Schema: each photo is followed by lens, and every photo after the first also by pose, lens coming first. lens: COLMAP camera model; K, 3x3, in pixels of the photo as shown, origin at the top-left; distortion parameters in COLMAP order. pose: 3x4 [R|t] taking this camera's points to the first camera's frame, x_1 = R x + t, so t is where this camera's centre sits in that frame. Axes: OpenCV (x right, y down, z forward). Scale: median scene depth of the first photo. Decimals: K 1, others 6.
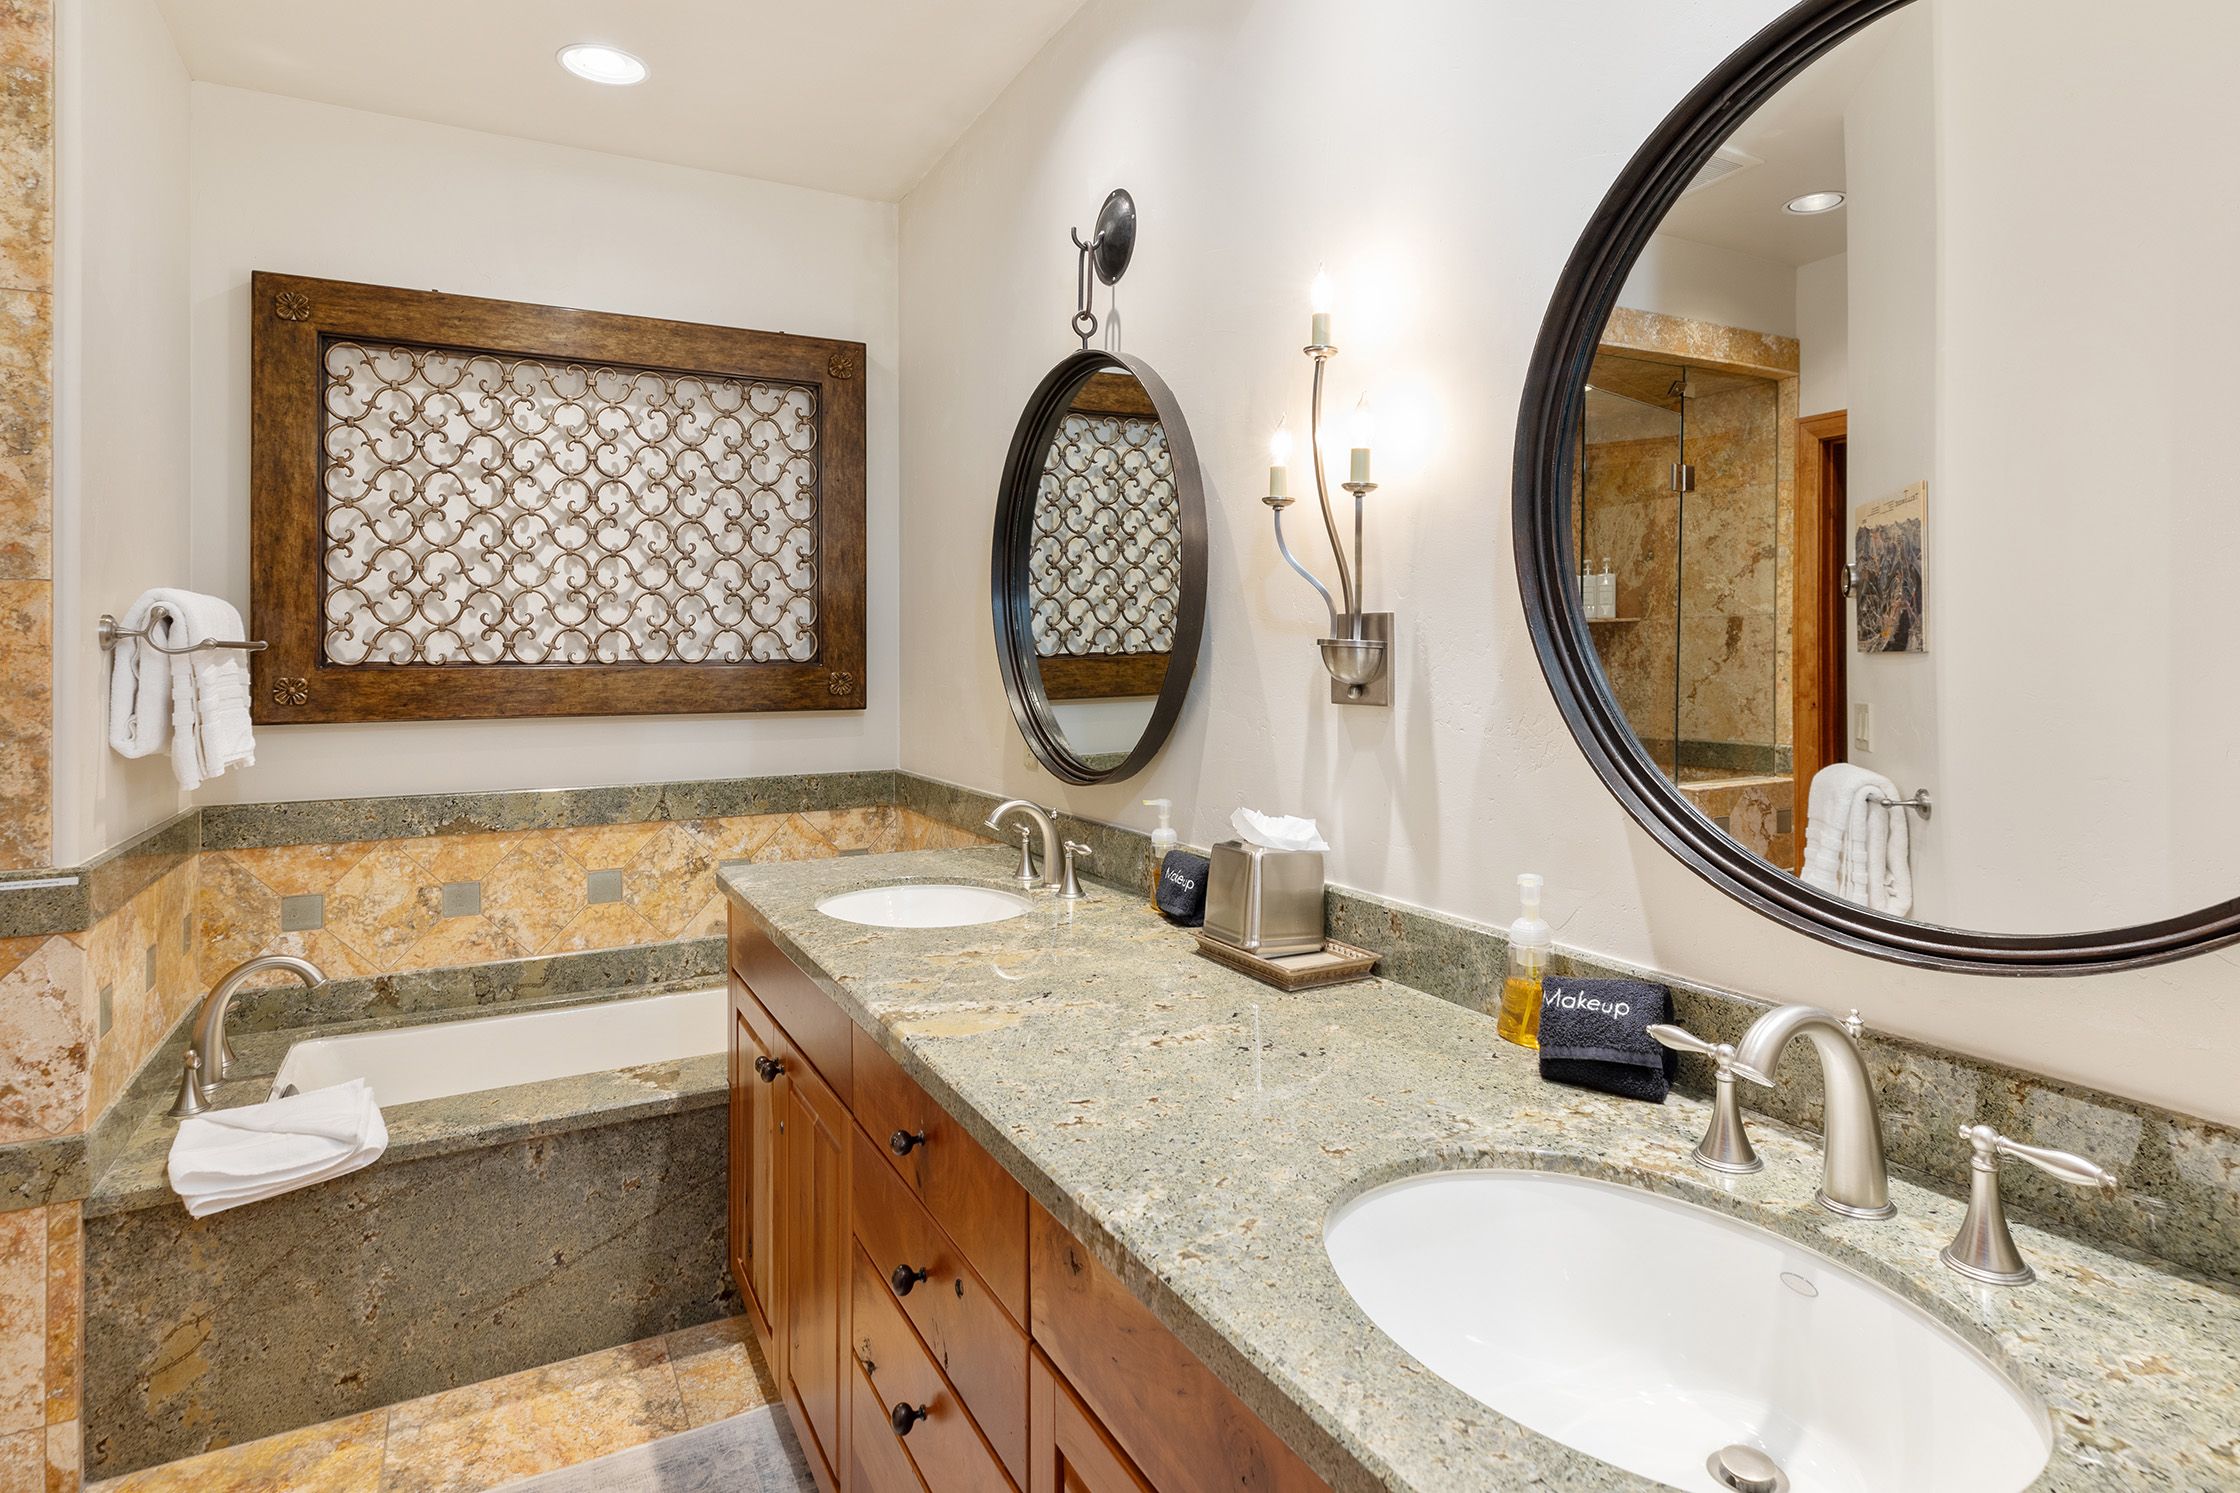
lens RADIAL K [[1214.5, 0, 1124.2], [0, 1214.5, 641.5], [0, 0, 1]] dist [0.005019, 0.000914]
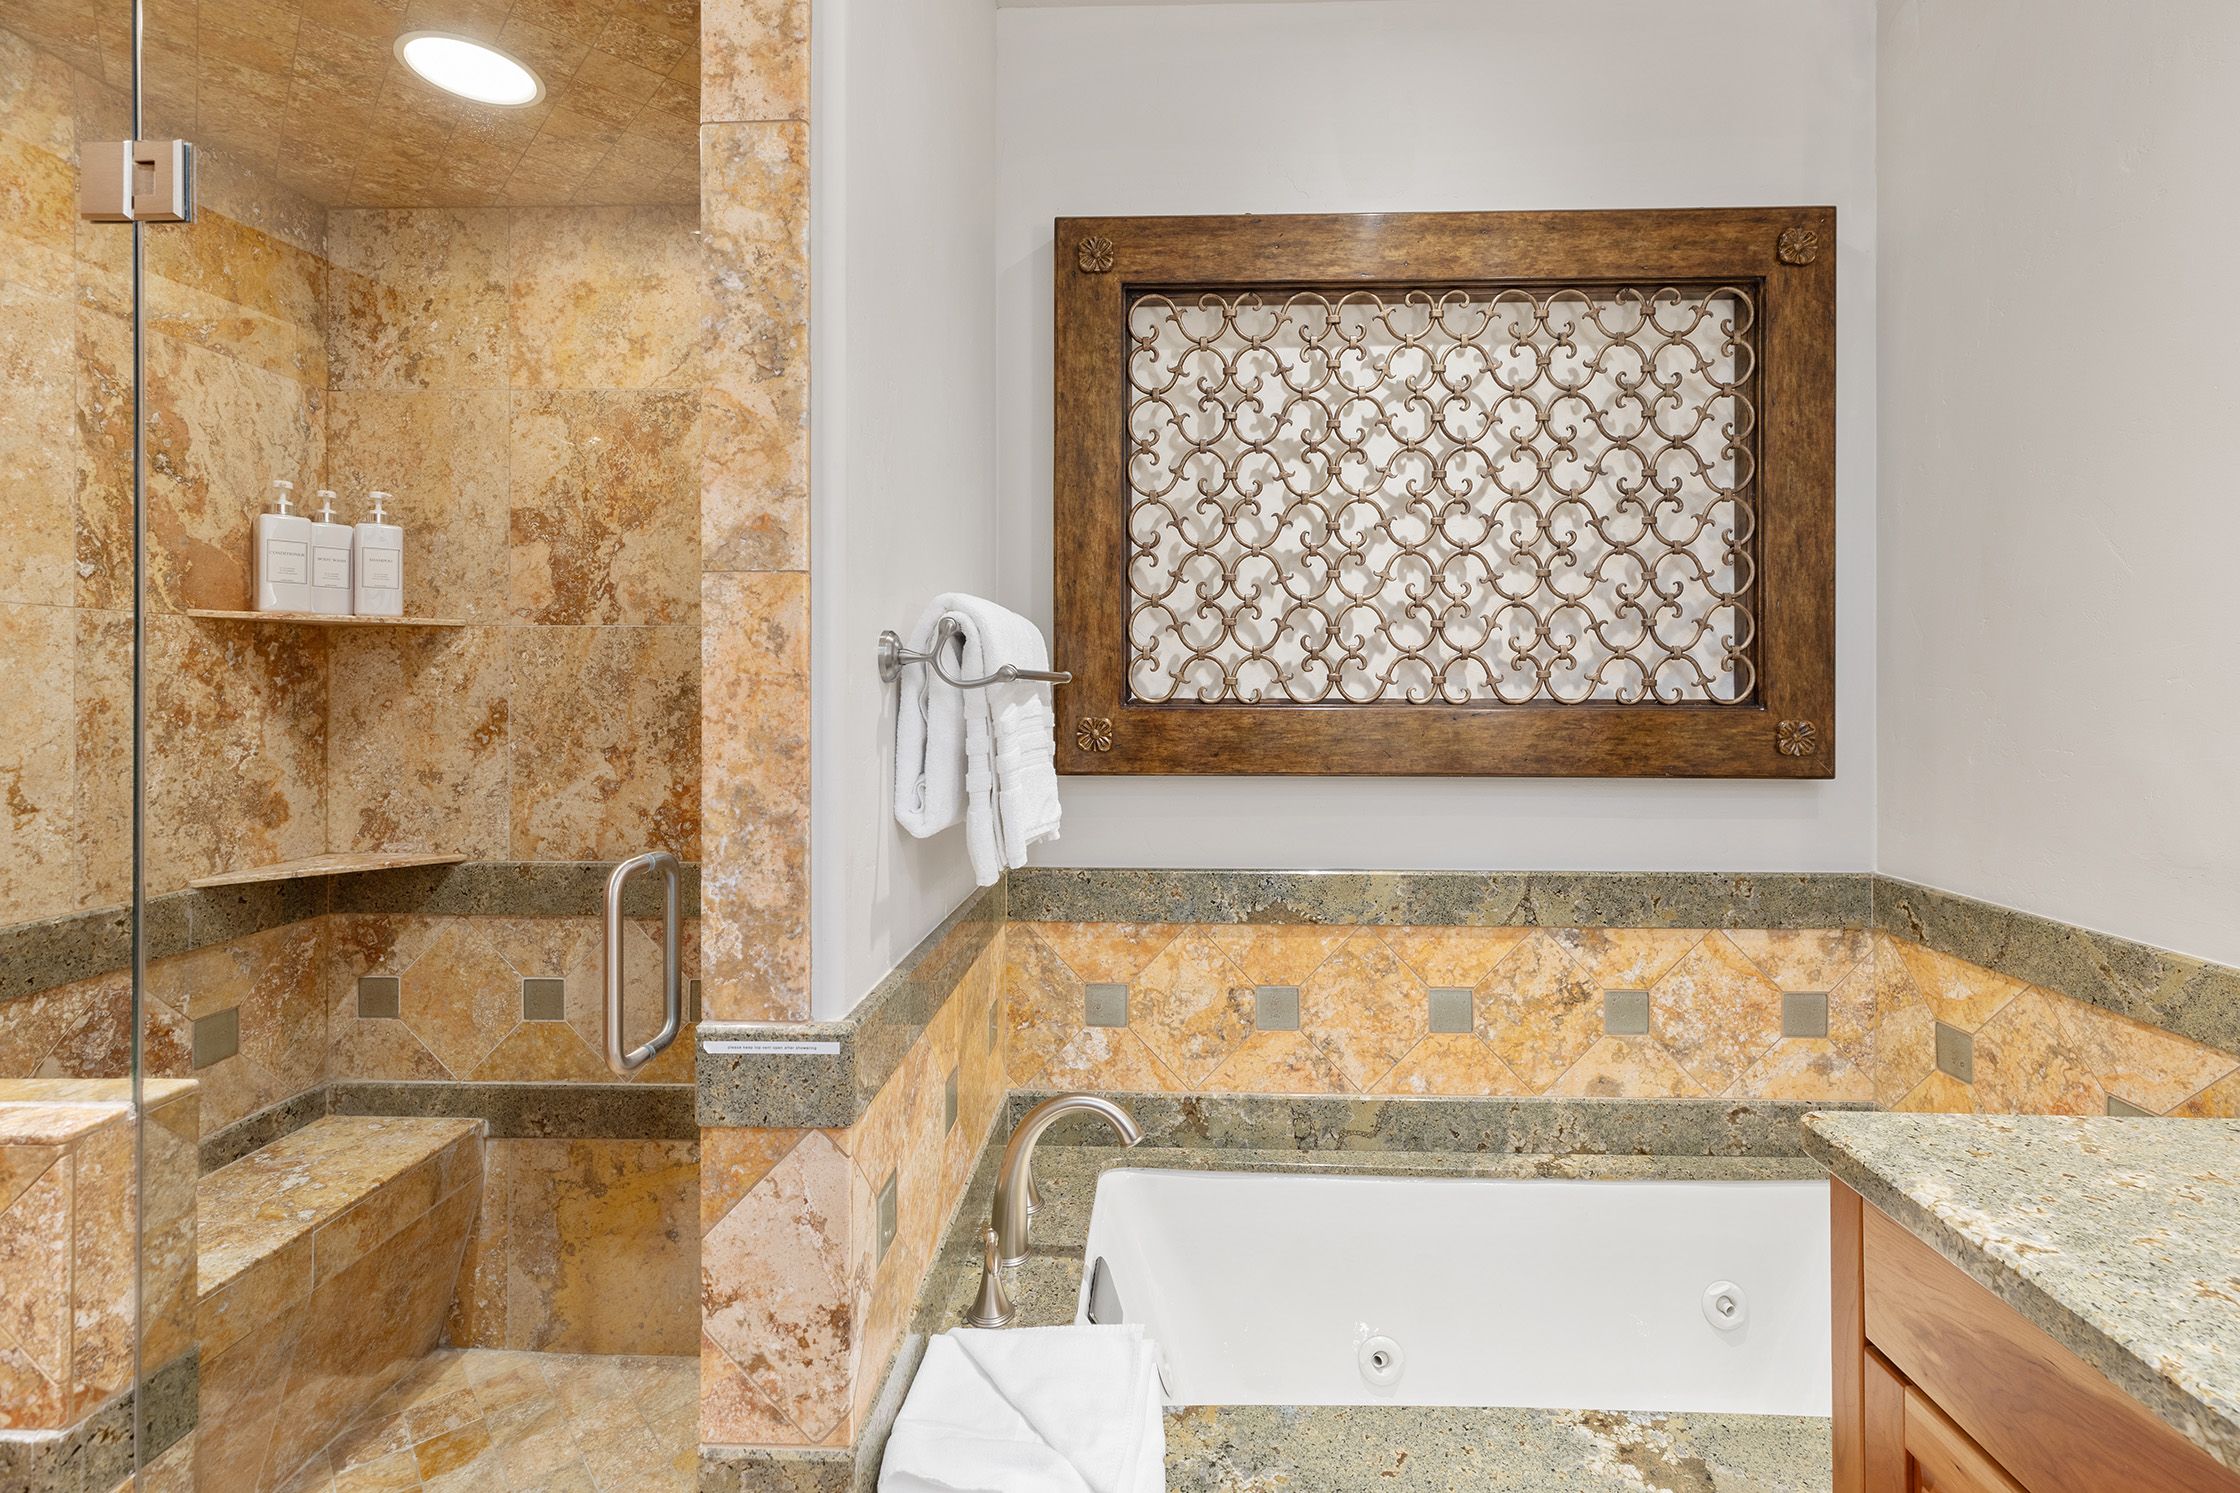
lens RADIAL K [[1029.2, 0, 1131.0], [0, 1029.2, 716.0], [0, 0, 1]] dist [0.001278, 0.000049]
pose [[0.857651, 0.019623, -0.513857, -0.296680], [-0.000908, 0.999328, 0.036645, 0.003573], [0.514231, -0.030962, 0.857093, 0.405250]]
